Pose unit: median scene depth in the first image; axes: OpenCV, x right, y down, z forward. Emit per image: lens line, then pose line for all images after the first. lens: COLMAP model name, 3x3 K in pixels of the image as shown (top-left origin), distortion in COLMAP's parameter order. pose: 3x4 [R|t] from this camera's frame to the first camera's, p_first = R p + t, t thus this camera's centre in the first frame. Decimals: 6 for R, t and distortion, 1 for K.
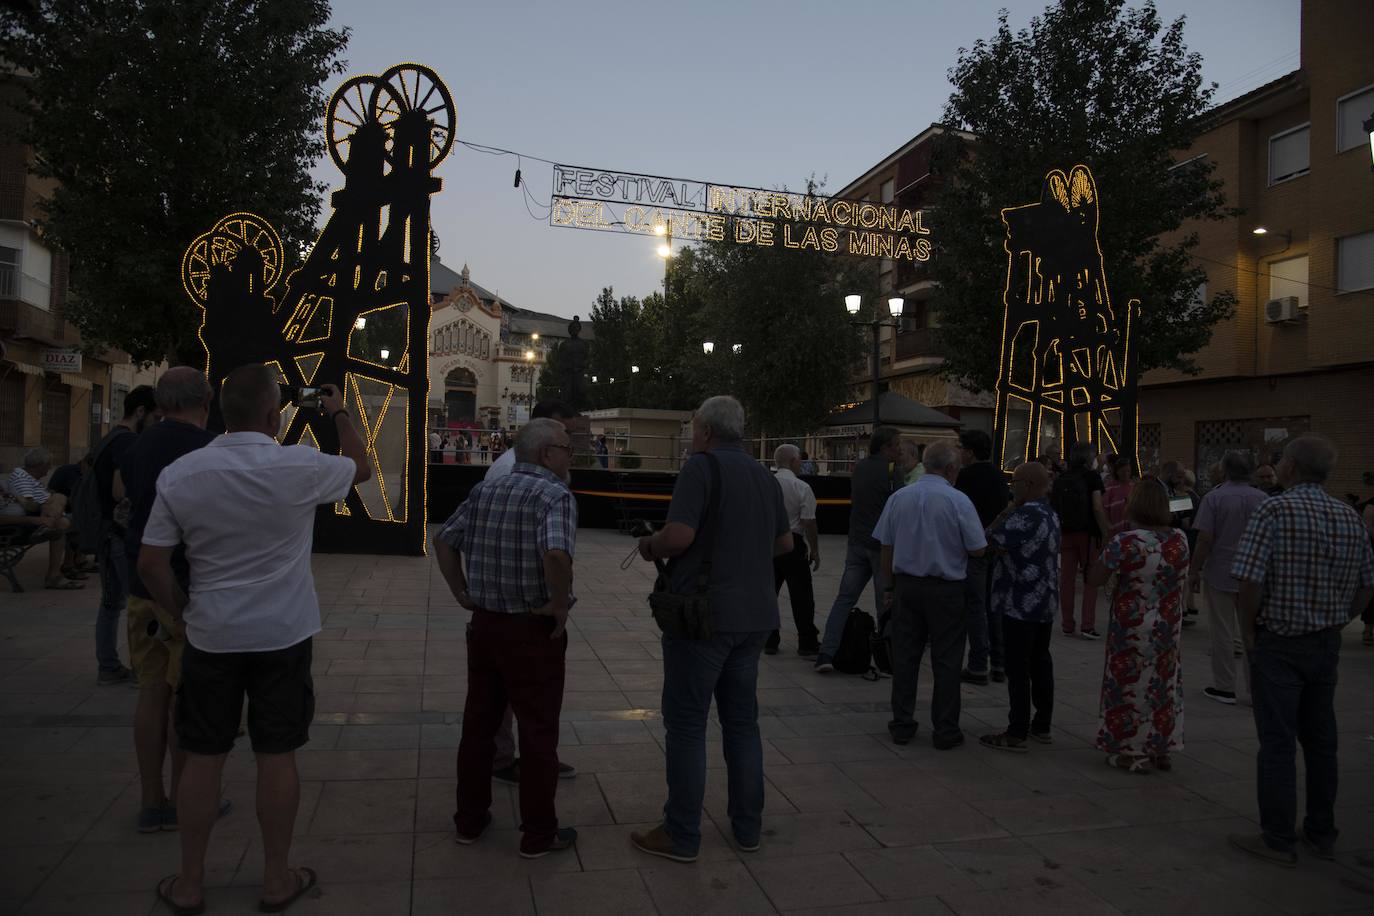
lens RADIAL K [[955.2, 0, 687.0], [0, 955.2, 458.0], [0, 0, 1]] dist [-0.108502, 0.069103]
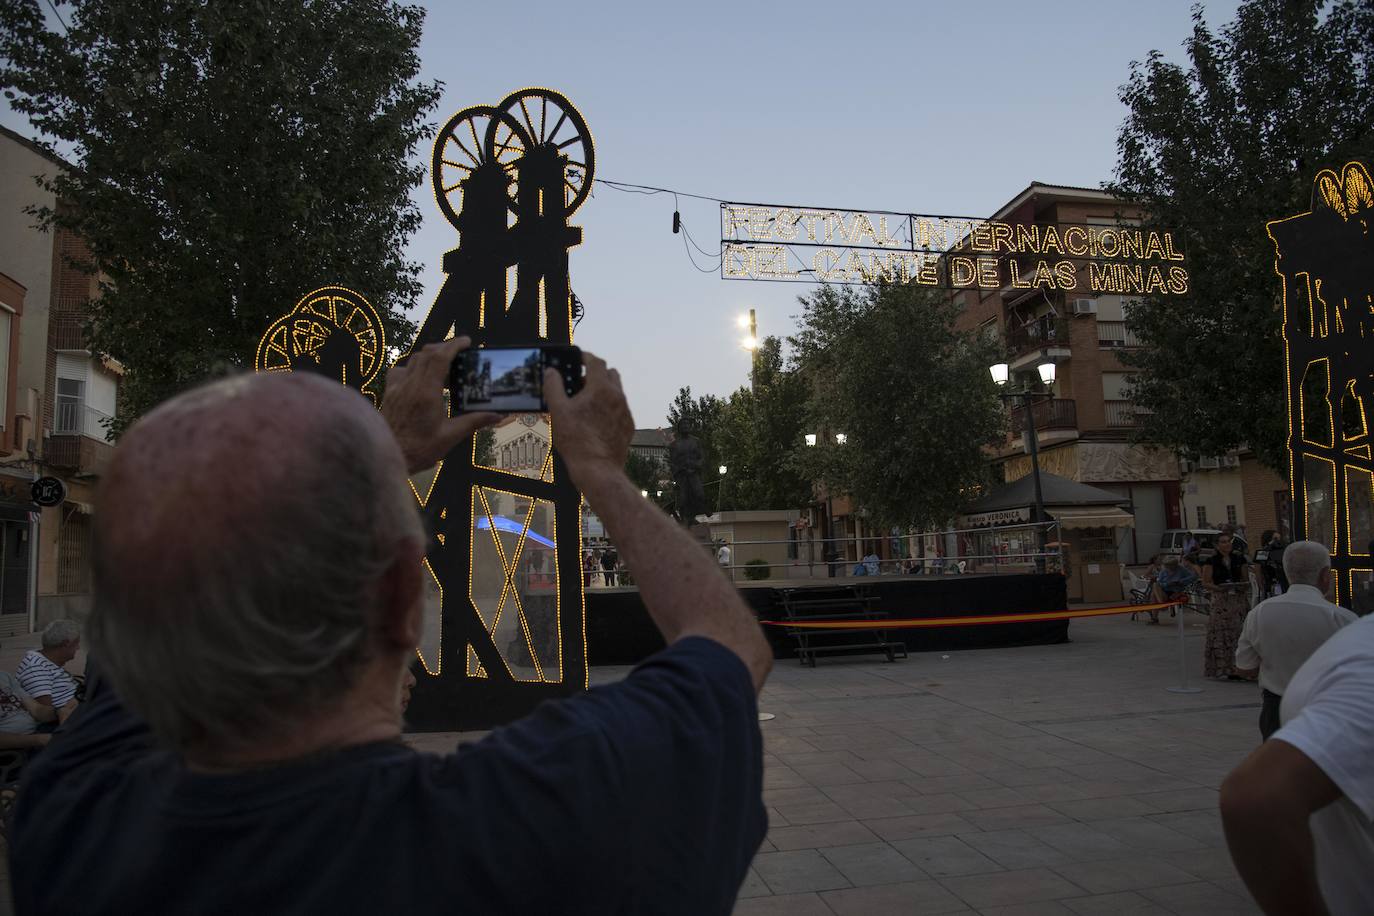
lens RADIAL K [[955.2, 0, 687.0], [0, 955.2, 458.0], [0, 0, 1]] dist [-0.108502, 0.069103]
pose [[0.995473, -0.073192, -0.060638, -0.135019], [0.066309, 0.991866, -0.108646, -0.018075], [0.068097, 0.104134, 0.992229, 0.241671]]
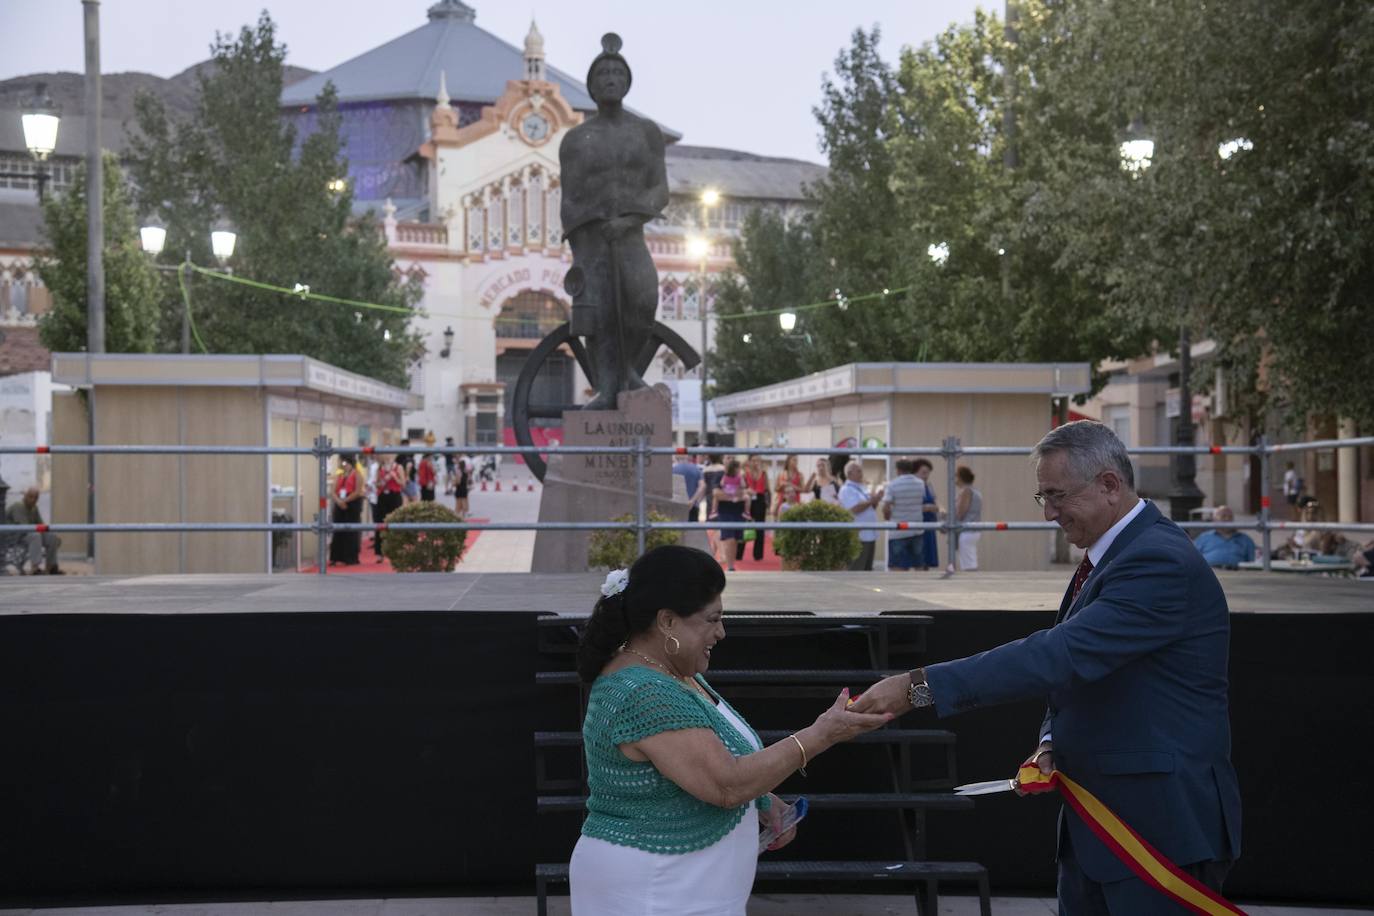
lens RADIAL K [[2332.2, 0, 687.0], [0, 2332.2, 458.0], [0, 0, 1]] dist [0.343486, 0.068387]
pose [[0.980647, -0.037505, -0.192158, 0.074883], [0.033688, 0.999165, -0.023098, -0.012675], [0.192864, 0.016177, 0.981092, 0.667154]]
